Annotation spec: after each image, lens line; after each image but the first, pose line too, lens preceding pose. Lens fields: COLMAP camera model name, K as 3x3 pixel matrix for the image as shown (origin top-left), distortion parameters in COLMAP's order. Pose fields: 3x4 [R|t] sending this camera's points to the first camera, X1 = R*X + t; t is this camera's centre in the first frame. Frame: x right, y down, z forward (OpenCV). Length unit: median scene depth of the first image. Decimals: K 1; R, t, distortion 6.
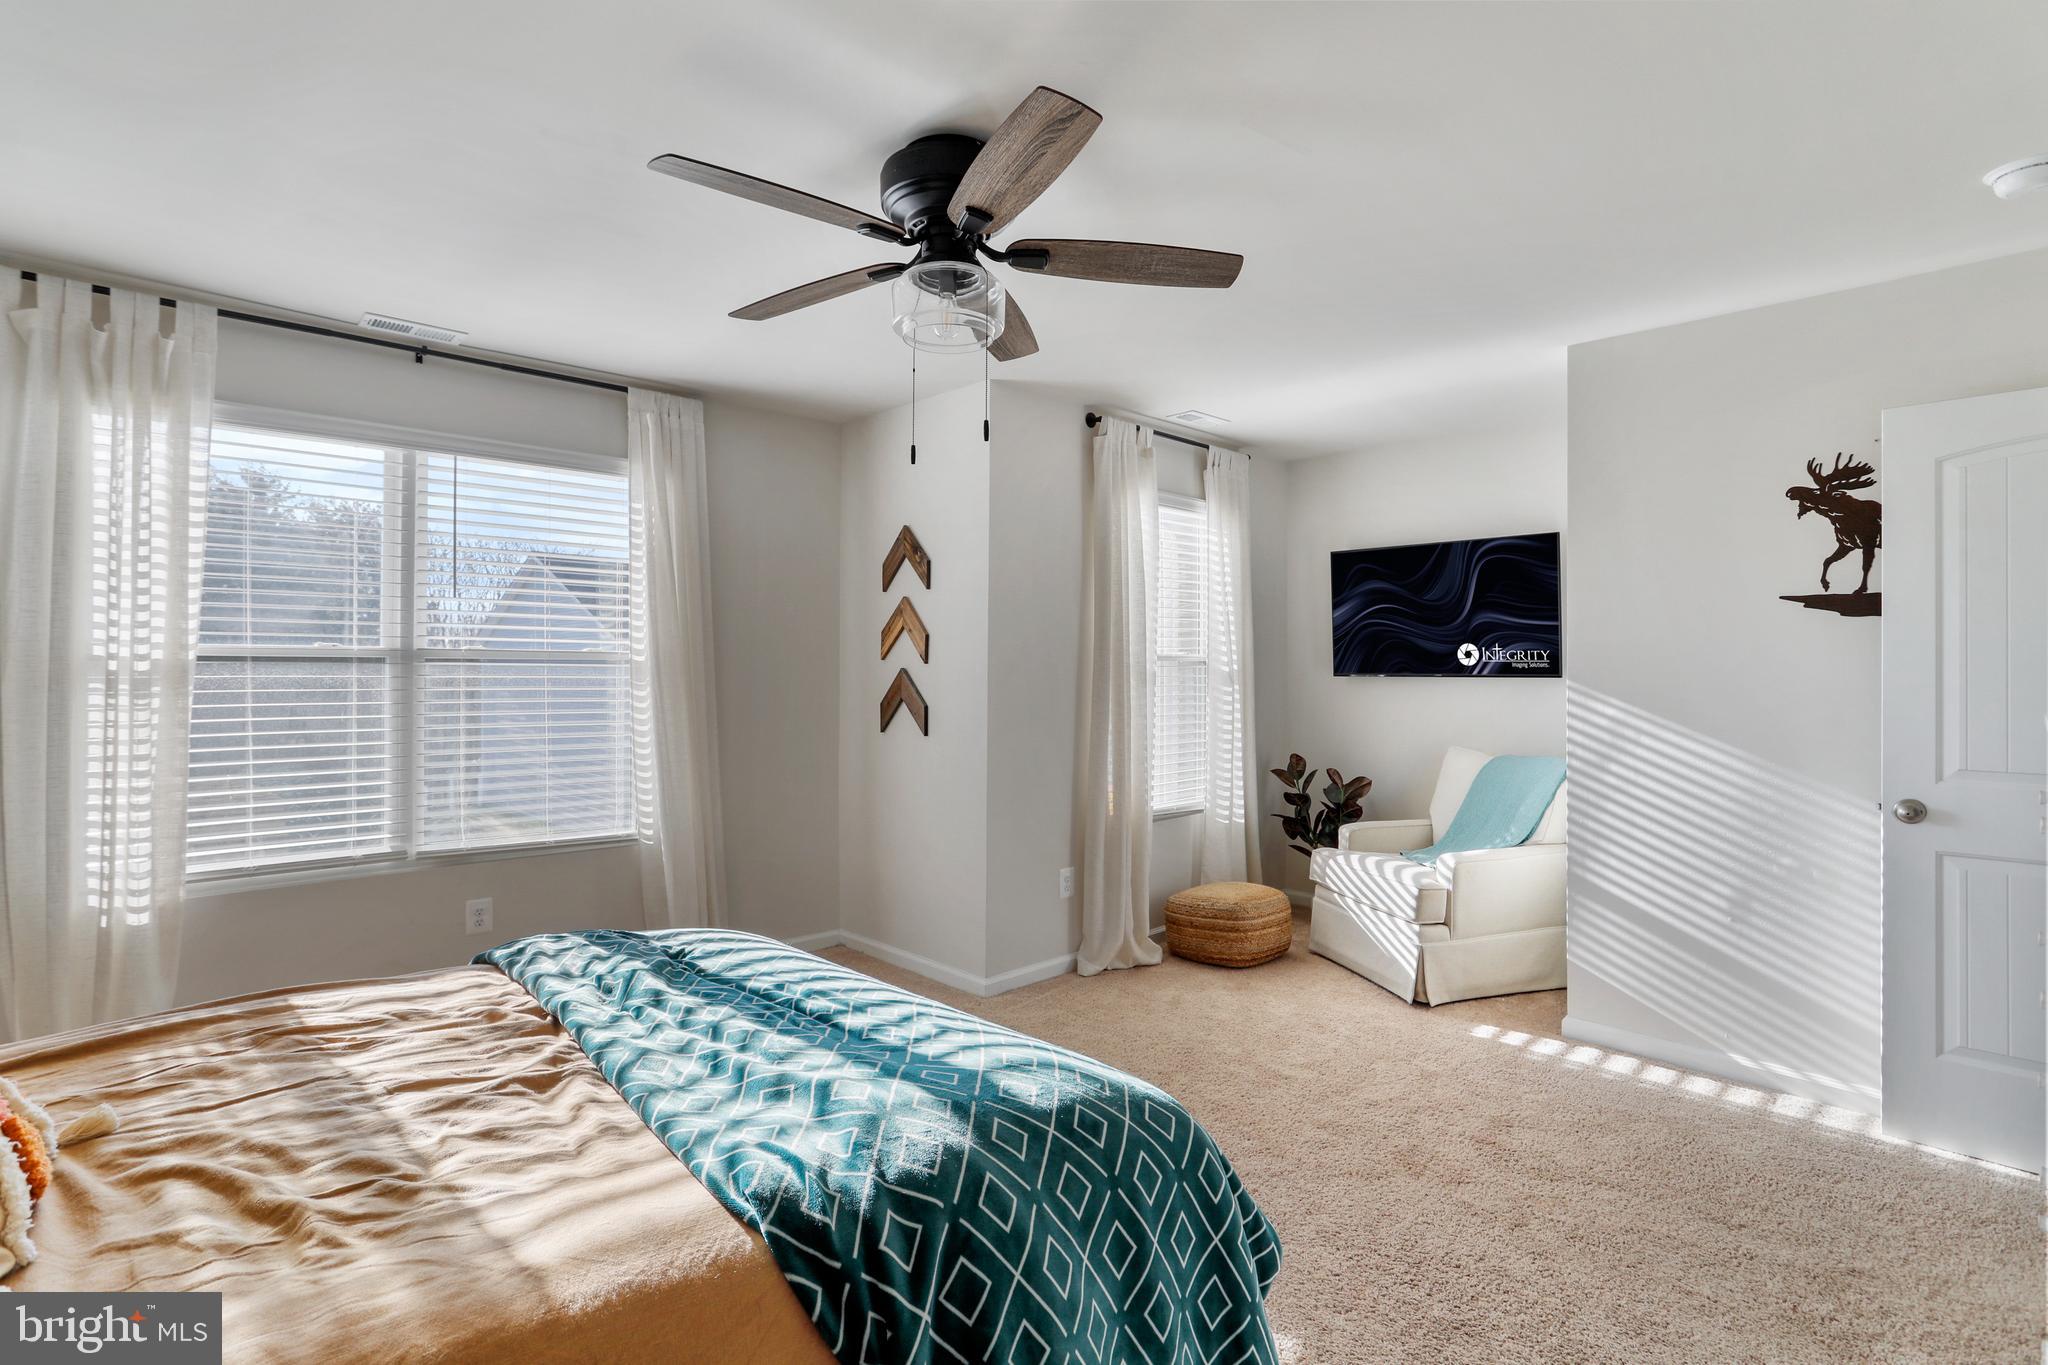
lens RADIAL K [[996.7, 0, 1018.1], [0, 996.7, 659.8], [0, 0, 1]] dist [-0.051181, 0.023263]
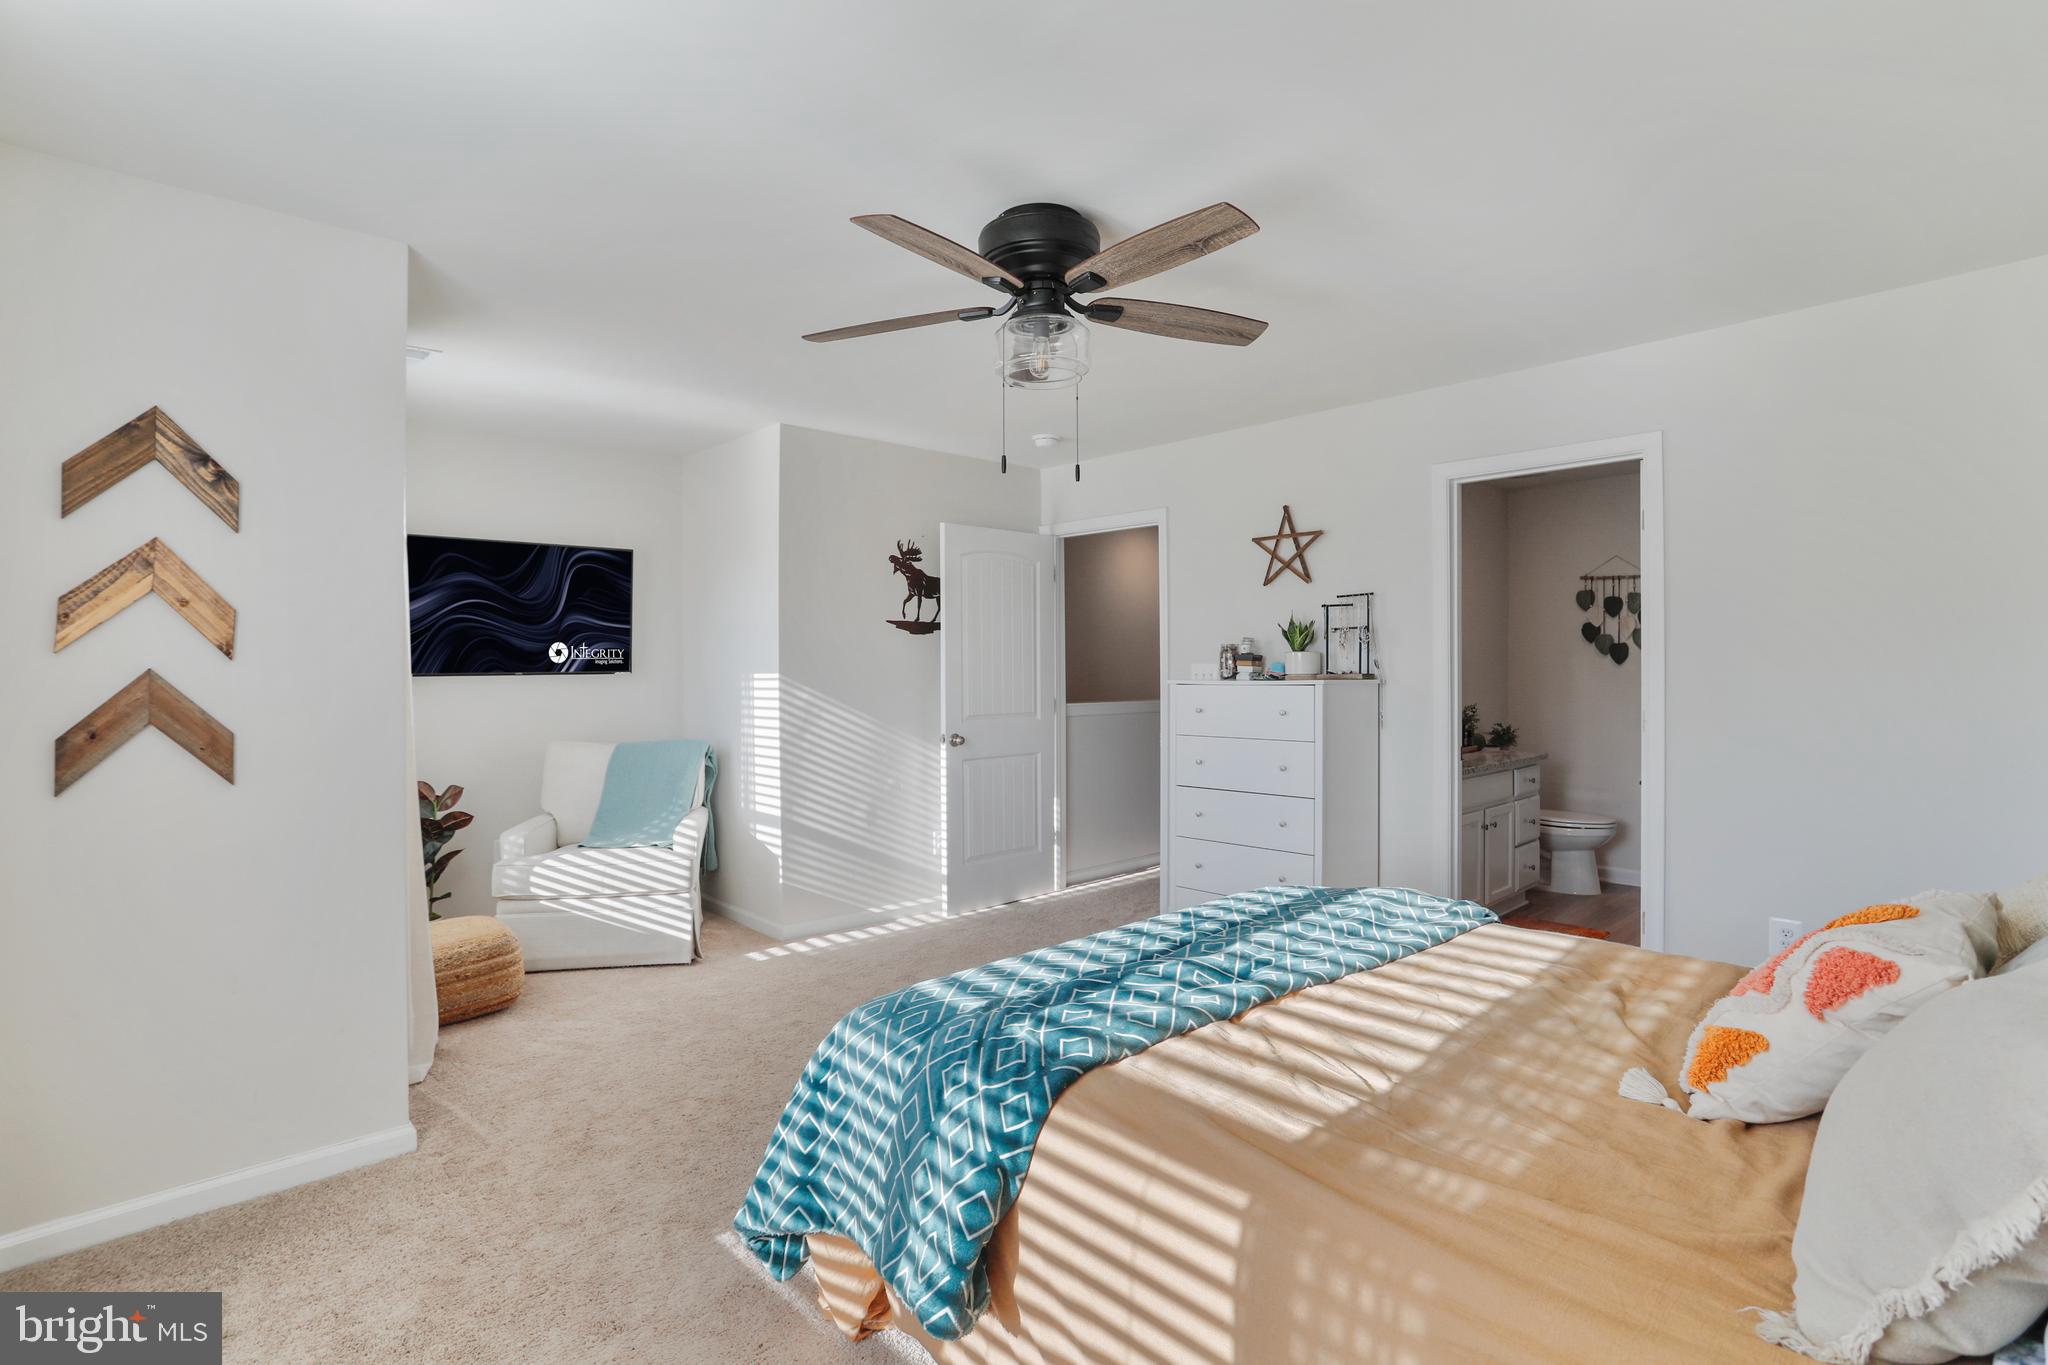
lens RADIAL K [[996.7, 0, 1018.1], [0, 996.7, 659.8], [0, 0, 1]] dist [-0.051181, 0.023263]
pose [[0.033092, 0.000654, 0.999452, -0.610779], [-0.004186, 0.999991, -0.000516, 0.000761], [-0.999444, -0.004167, 0.033095, 0.497202]]
